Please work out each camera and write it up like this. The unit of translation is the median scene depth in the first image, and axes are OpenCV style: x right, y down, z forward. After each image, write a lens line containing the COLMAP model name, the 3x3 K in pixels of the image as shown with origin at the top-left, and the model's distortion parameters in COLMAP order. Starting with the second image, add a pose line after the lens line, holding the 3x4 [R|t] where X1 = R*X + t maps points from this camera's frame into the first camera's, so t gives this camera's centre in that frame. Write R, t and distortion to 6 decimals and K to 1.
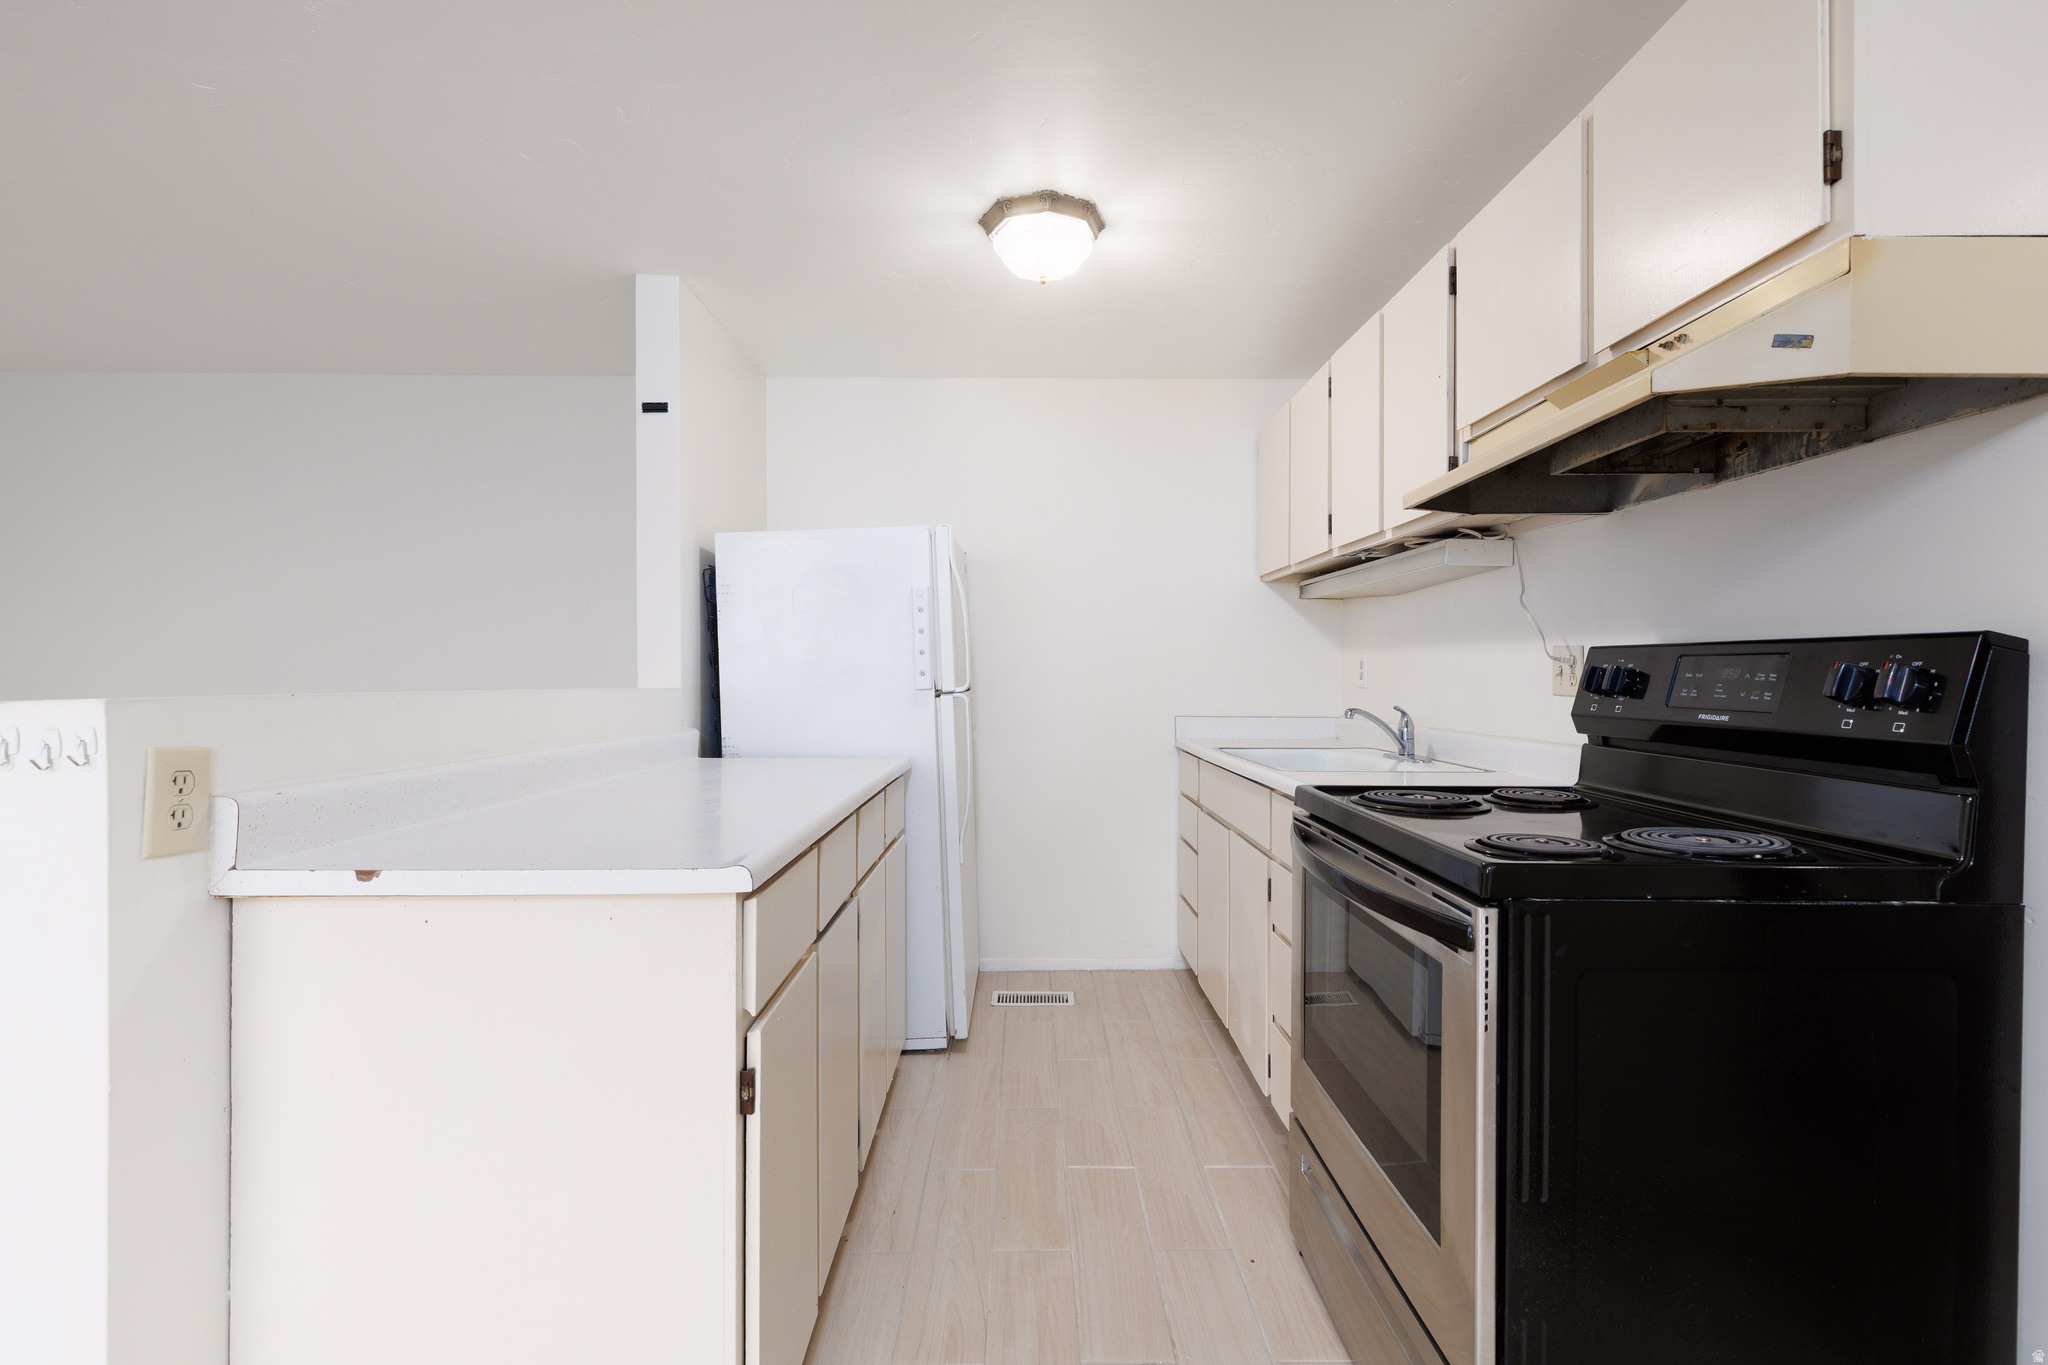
lens RADIAL K [[930.6, 0, 1032.4], [0, 930.6, 675.7], [0, 0, 1]] dist [-0.000604, -0.000228]
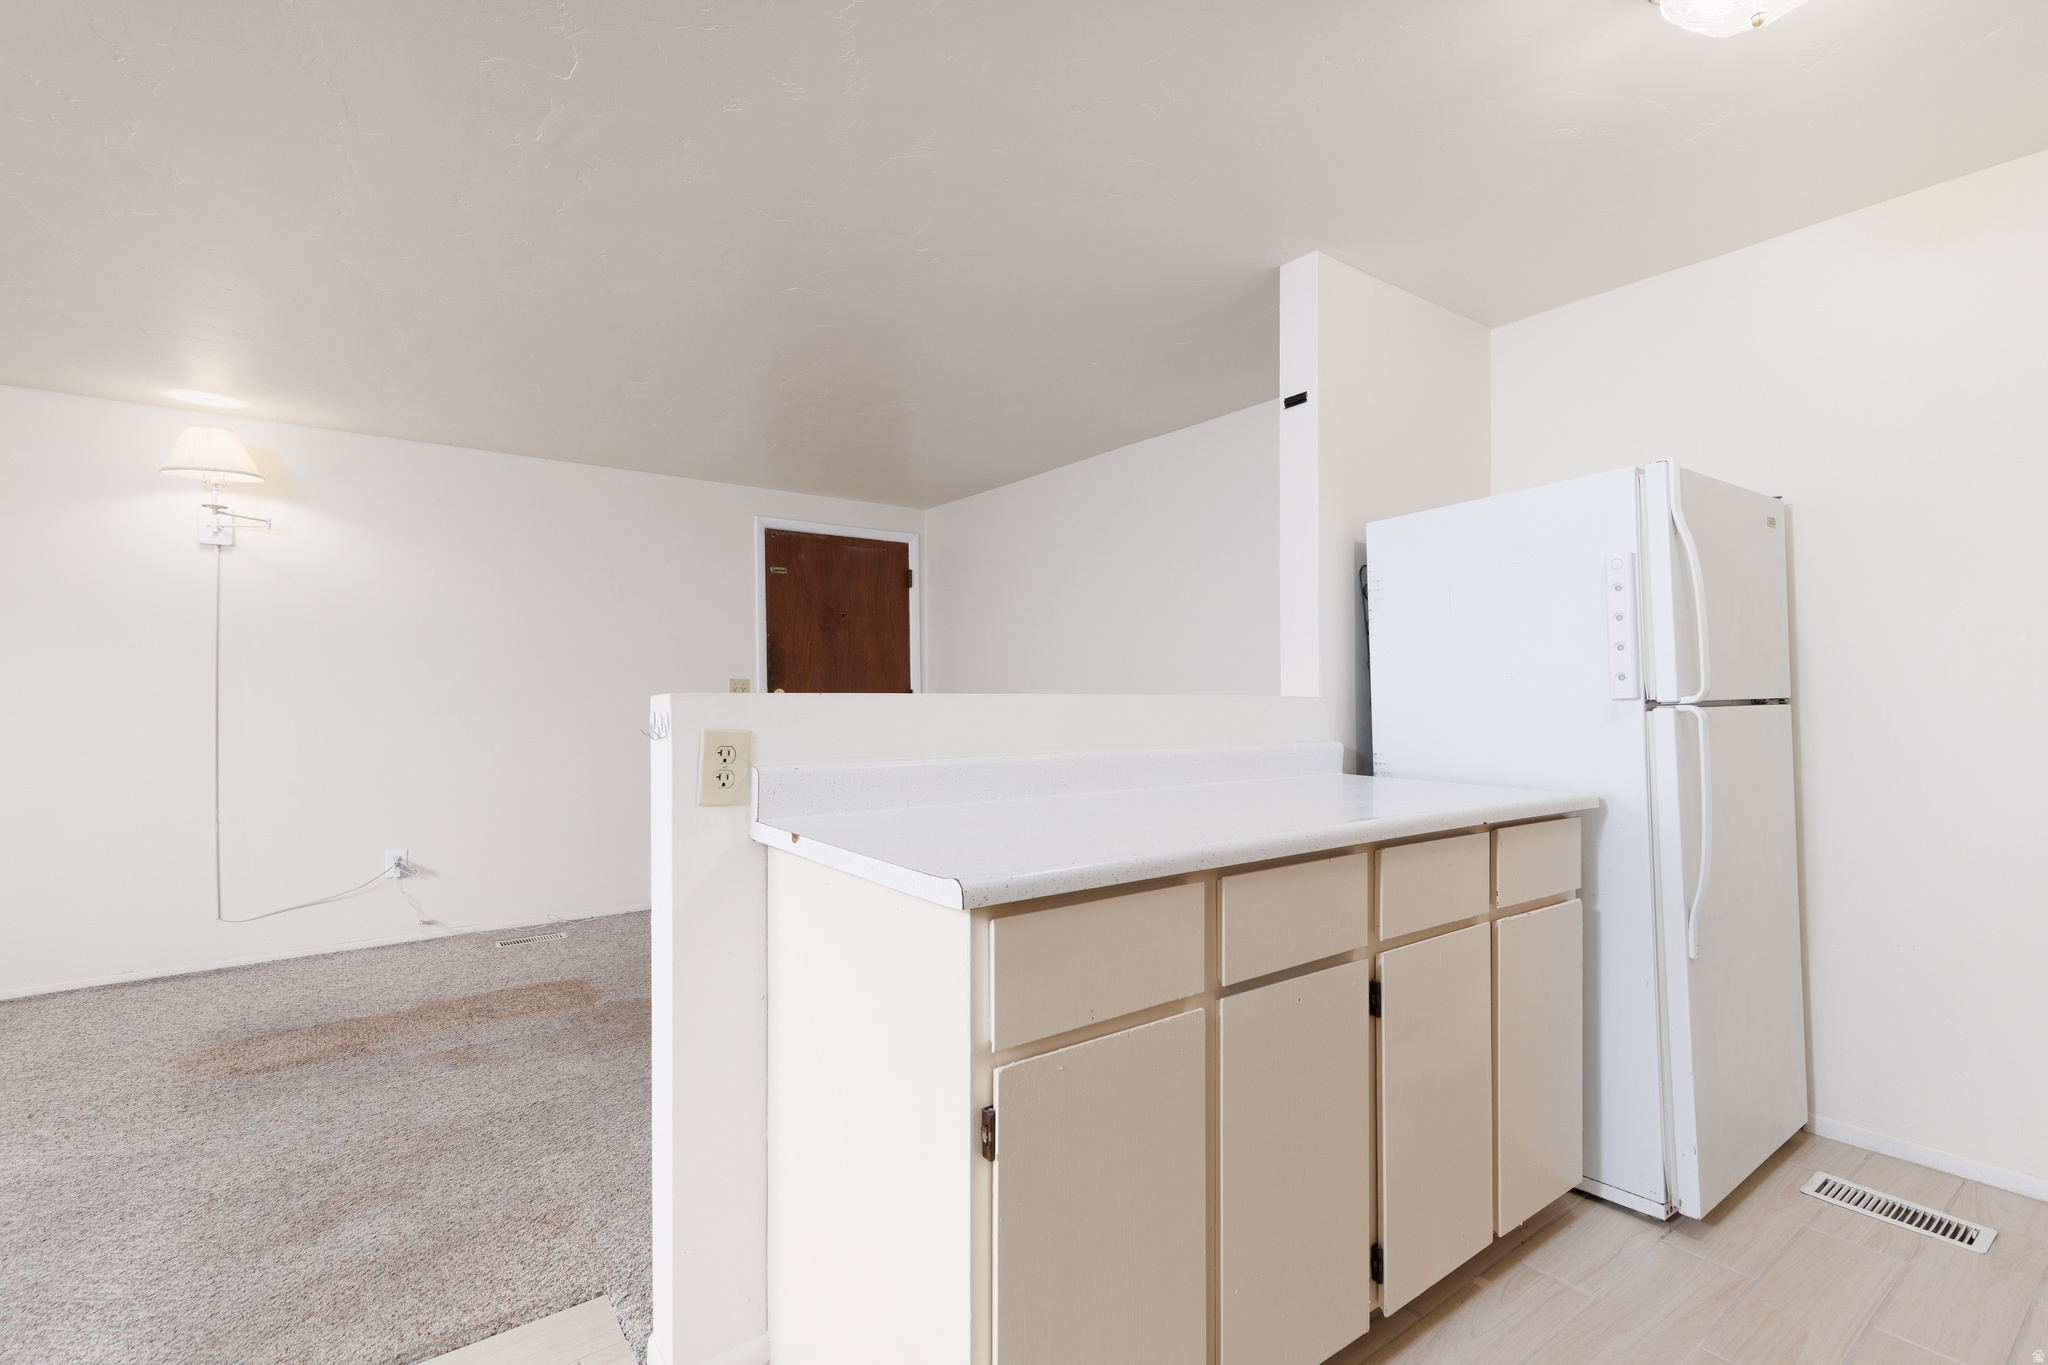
lens RADIAL K [[923.2, 0, 1030.1], [0, 923.2, 697.3], [0, 0, 1]] dist [0.006649, -0.000527]
pose [[0.586302, 0.000602, -0.810092, 0.264789], [0.002275, 0.999995, 0.002390, 0.014765], [0.810089, -0.003245, 0.586298, 0.308118]]
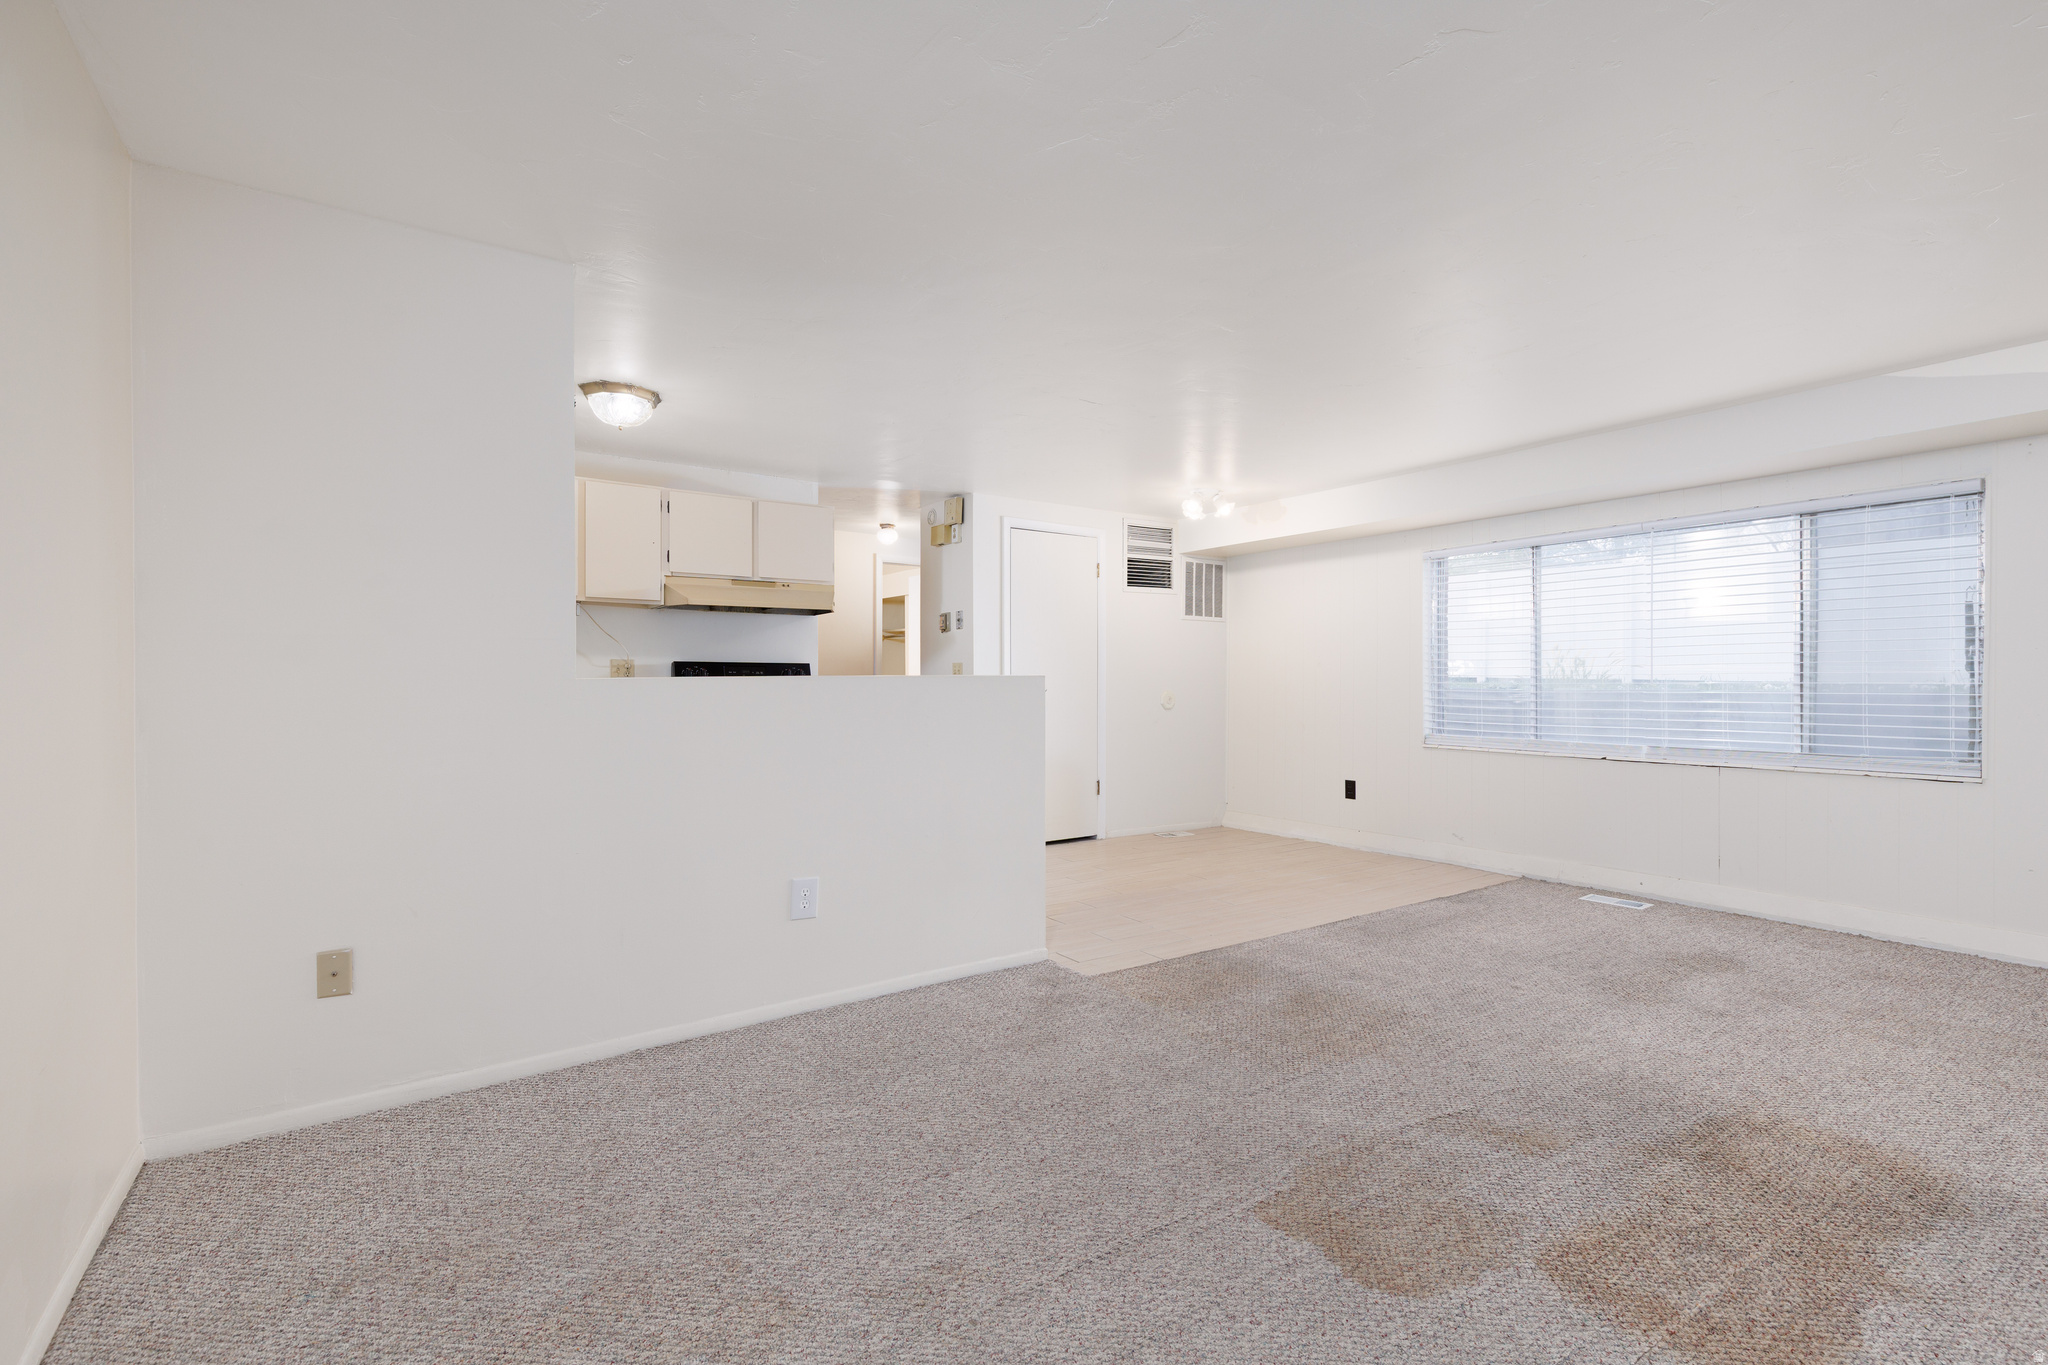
lens RADIAL K [[912.7, 0, 1049.8], [0, 912.7, 678.4], [0, 0, 1]] dist [0.009388, -0.000575]
pose [[-0.576922, 0.001824, 0.816797, -2.064067], [0.003597, 0.999993, 0.000307, 0.020330], [-0.816791, 0.003116, -0.576925, 1.554192]]
